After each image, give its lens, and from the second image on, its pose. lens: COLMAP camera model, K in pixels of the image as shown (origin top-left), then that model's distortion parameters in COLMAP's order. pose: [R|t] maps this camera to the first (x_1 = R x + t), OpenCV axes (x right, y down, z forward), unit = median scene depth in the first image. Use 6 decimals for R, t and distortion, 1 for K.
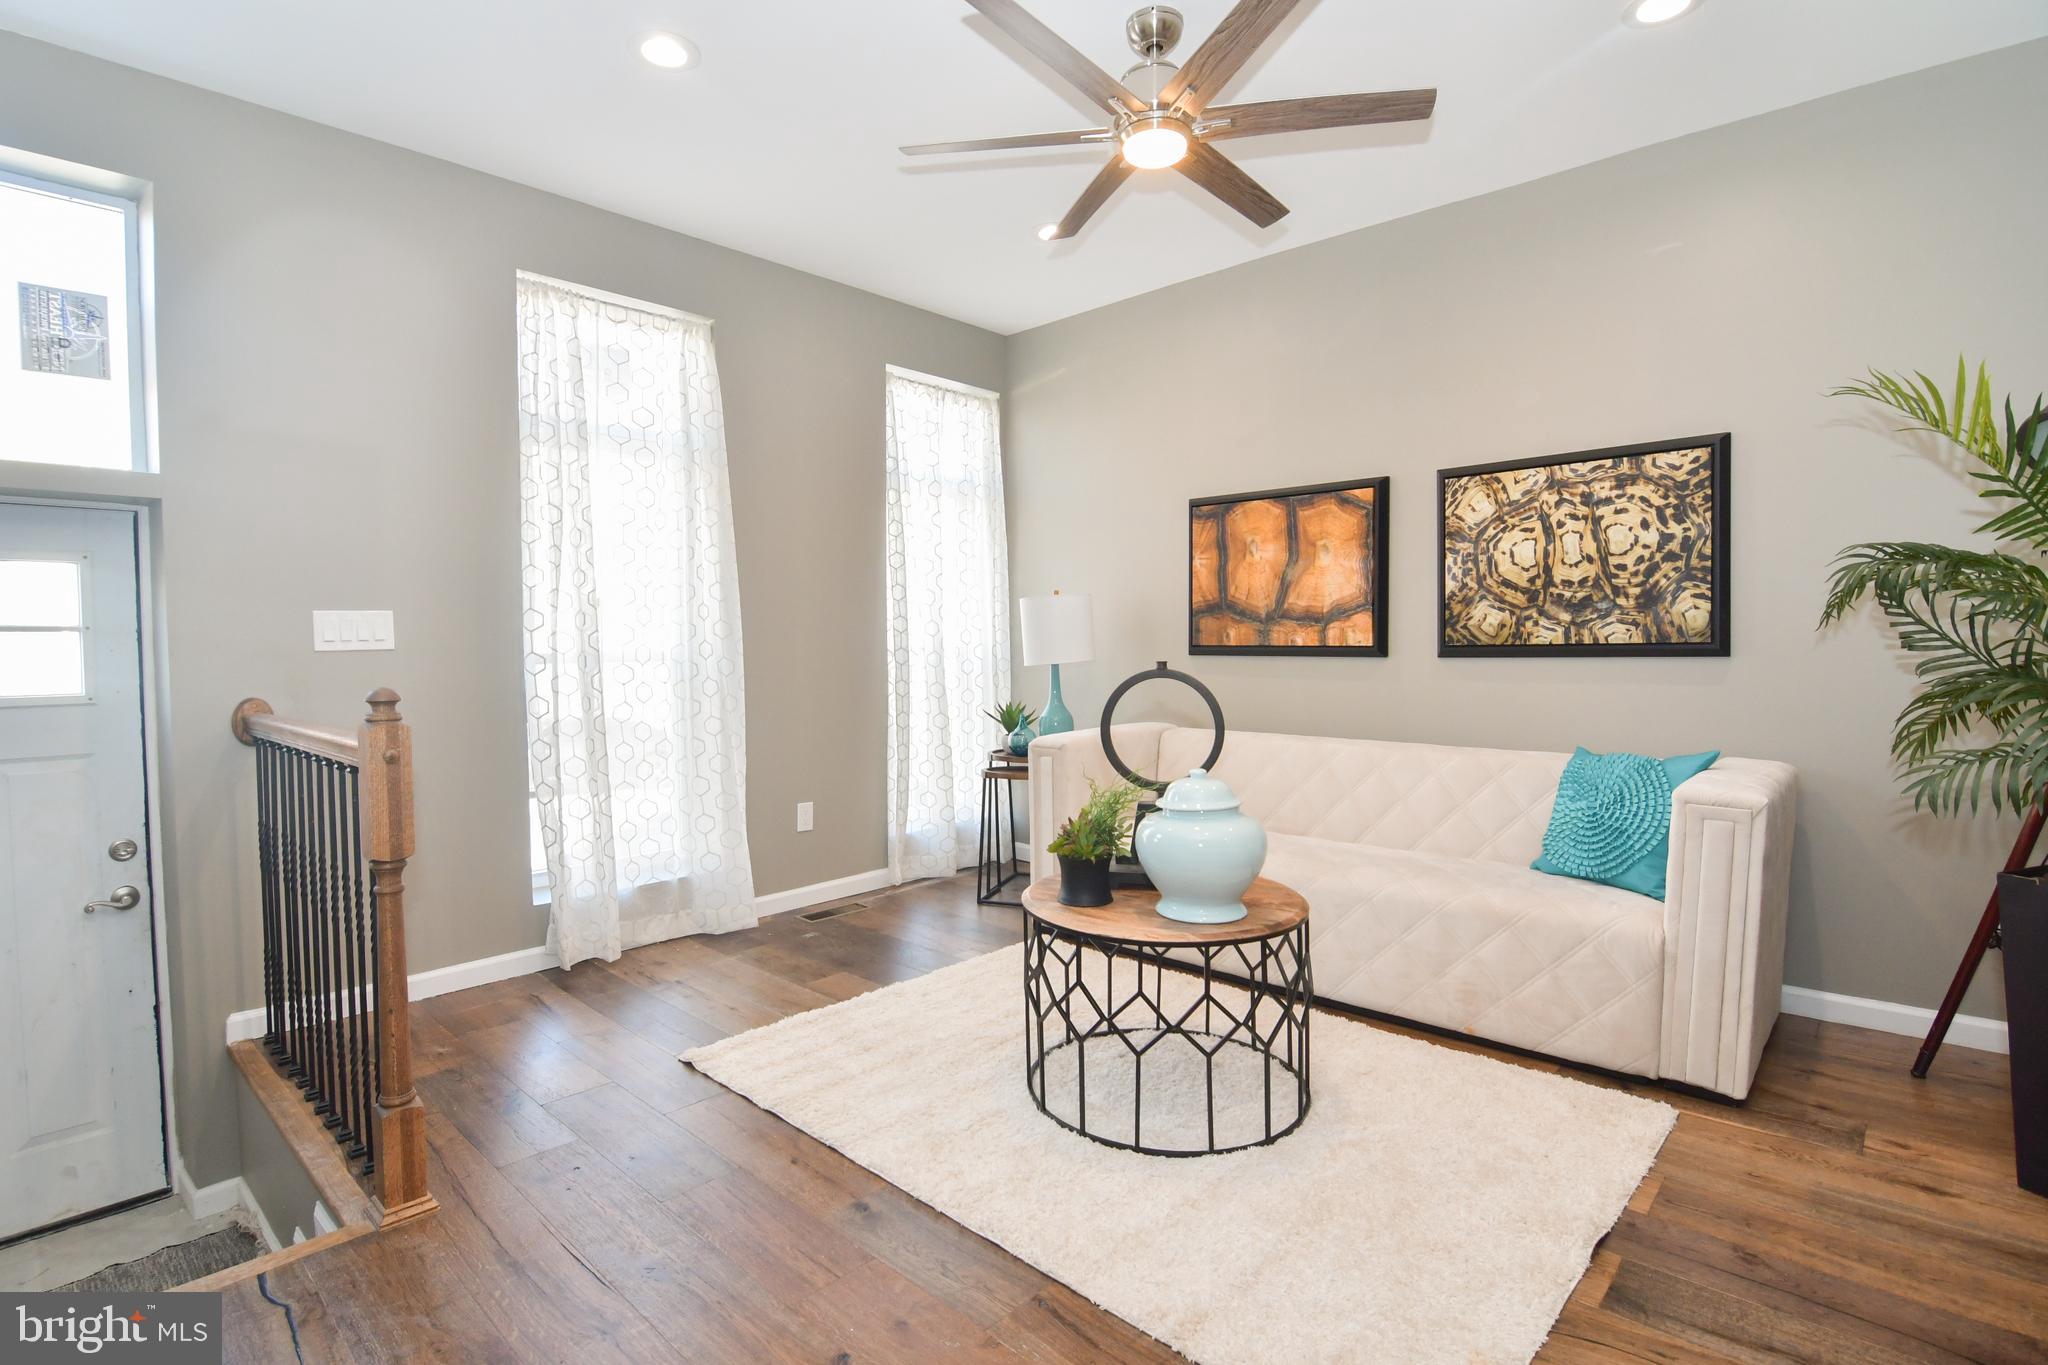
lens RADIAL K [[982.4, 0, 996.1], [0, 982.4, 677.2], [0, 0, 1]] dist [-0.011056, -0.008804]
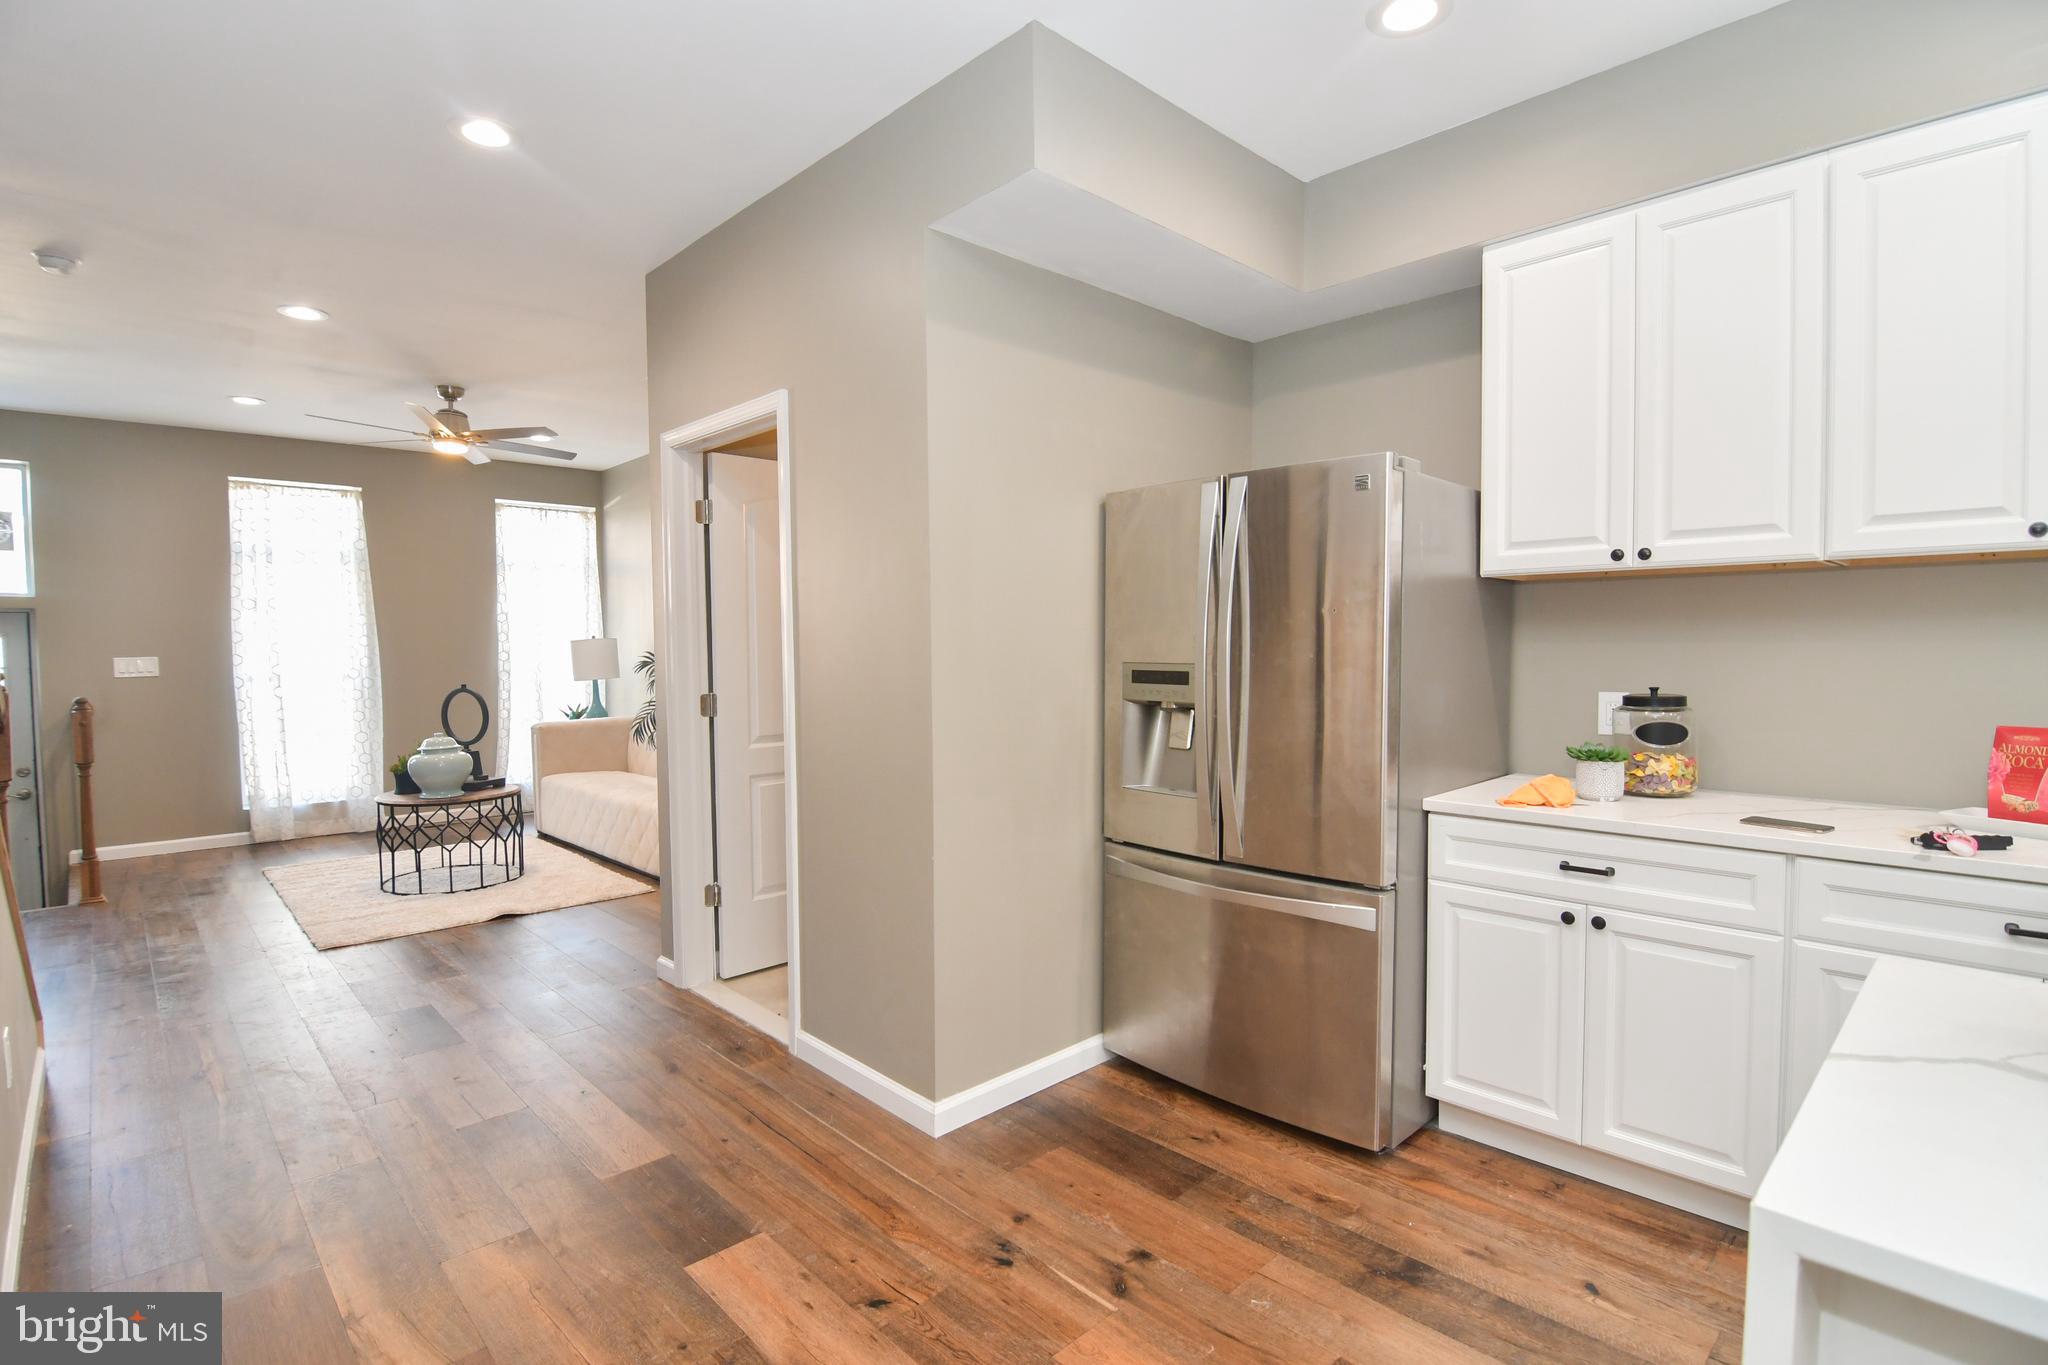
lens RADIAL K [[982.4, 0, 1012.1], [0, 982.4, 682.9], [0, 0, 1]] dist [-0.011056, -0.008804]
pose [[0.998947, -0.000205, -0.045884, 1.106373], [0.000528, 0.999975, 0.007020, -0.025888], [0.045882, -0.007037, 0.998922, -0.813389]]
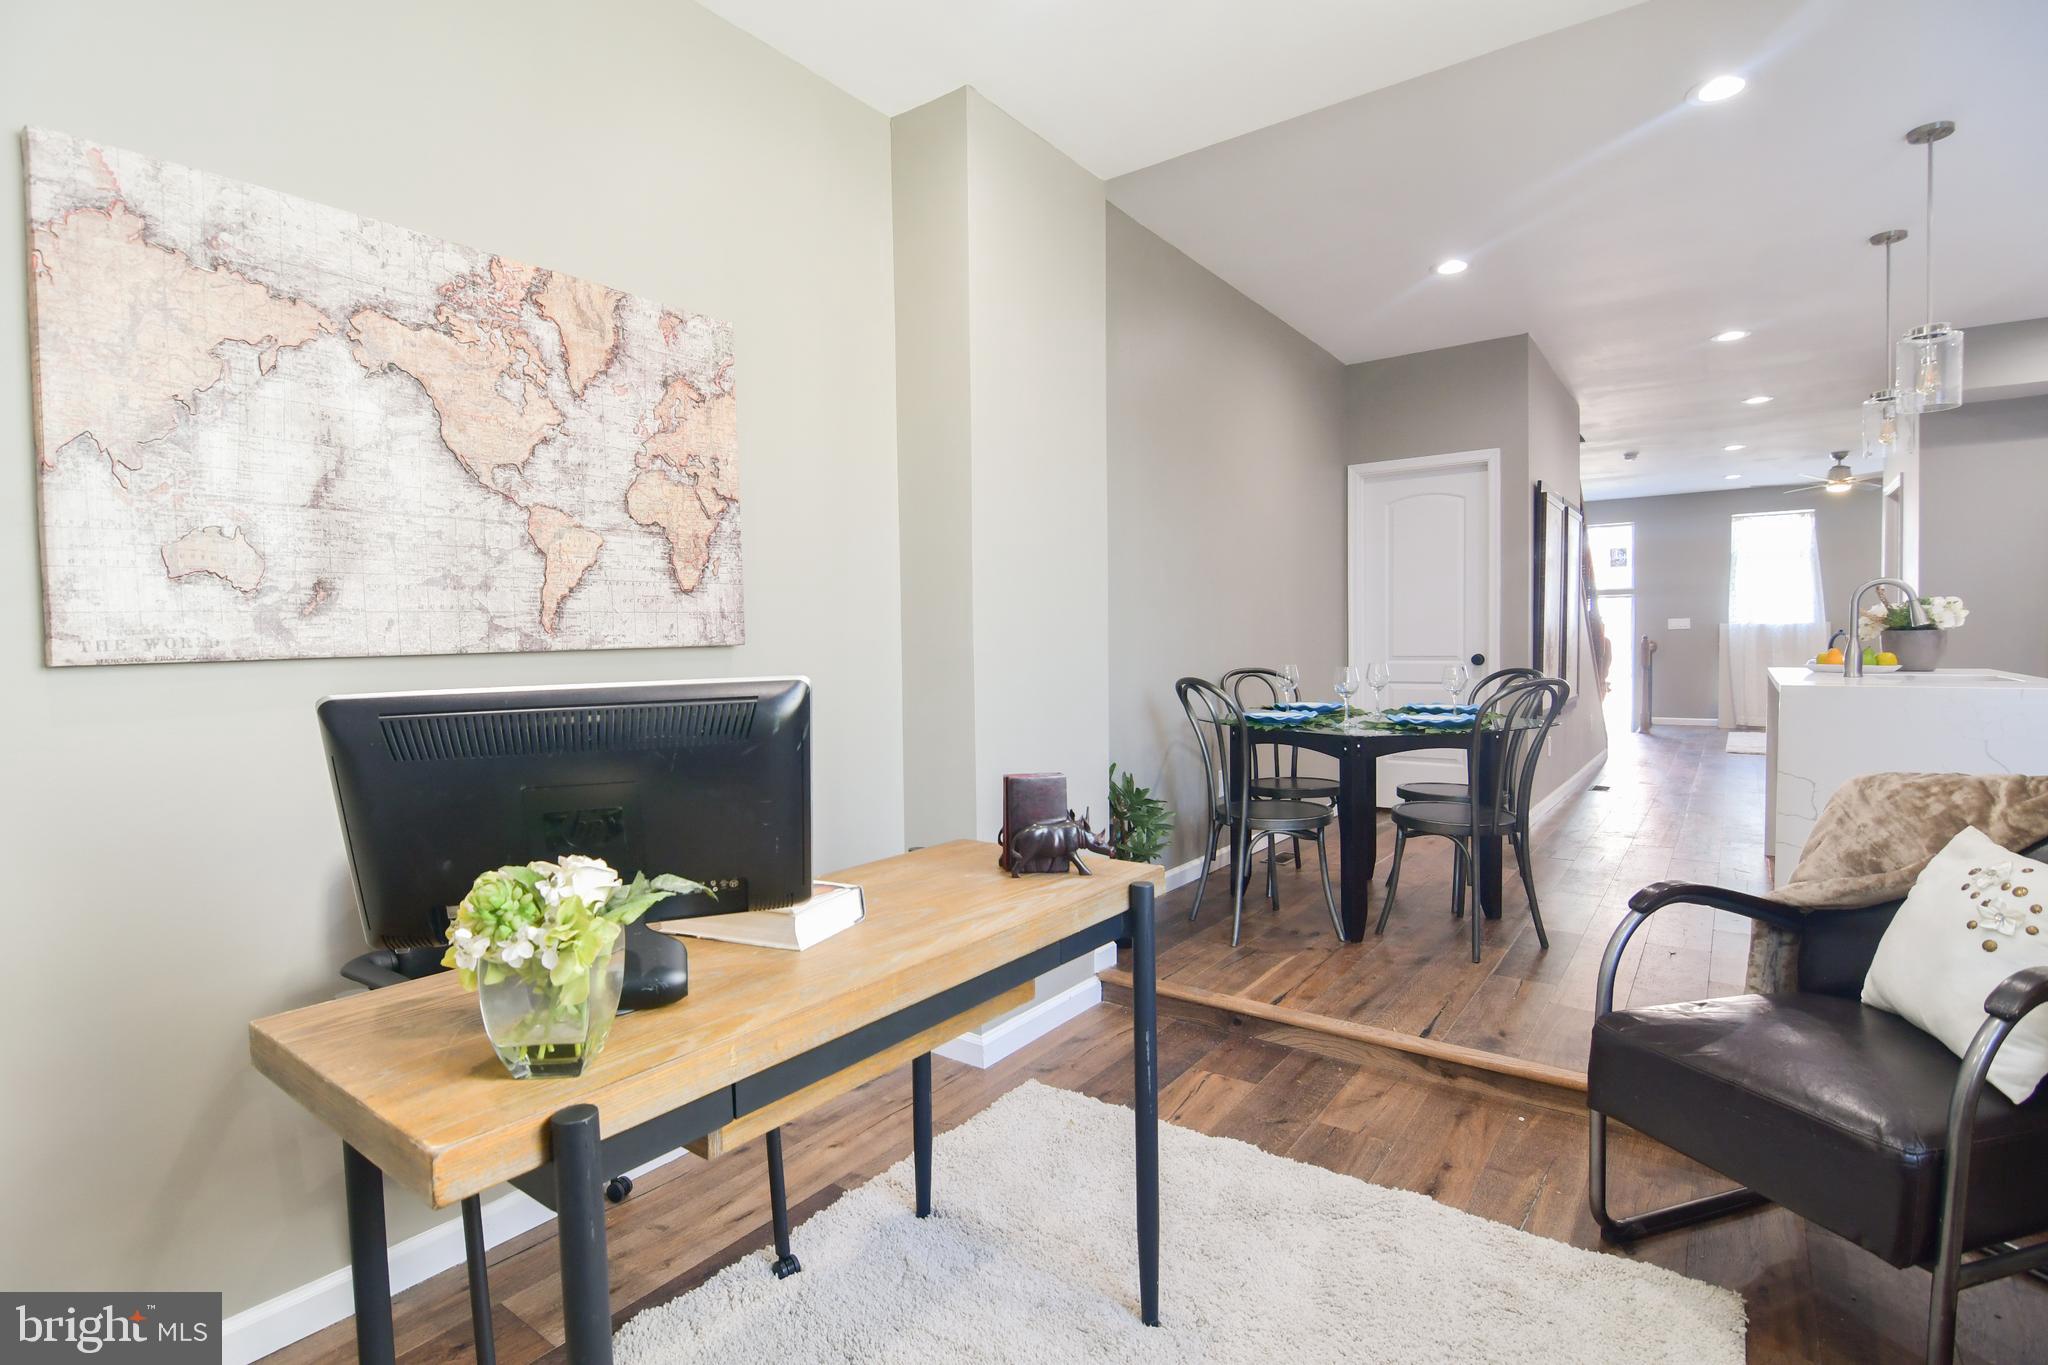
lens RADIAL K [[982.4, 0, 1019.6], [0, 982.4, 680.5], [0, 0, 1]] dist [-0.011056, -0.008804]
pose [[0.134839, 0.040264, -0.990049, 2.484590], [-0.020567, 0.999073, 0.037830, 0.074243], [0.990654, 0.015261, 0.135542, -1.848683]]
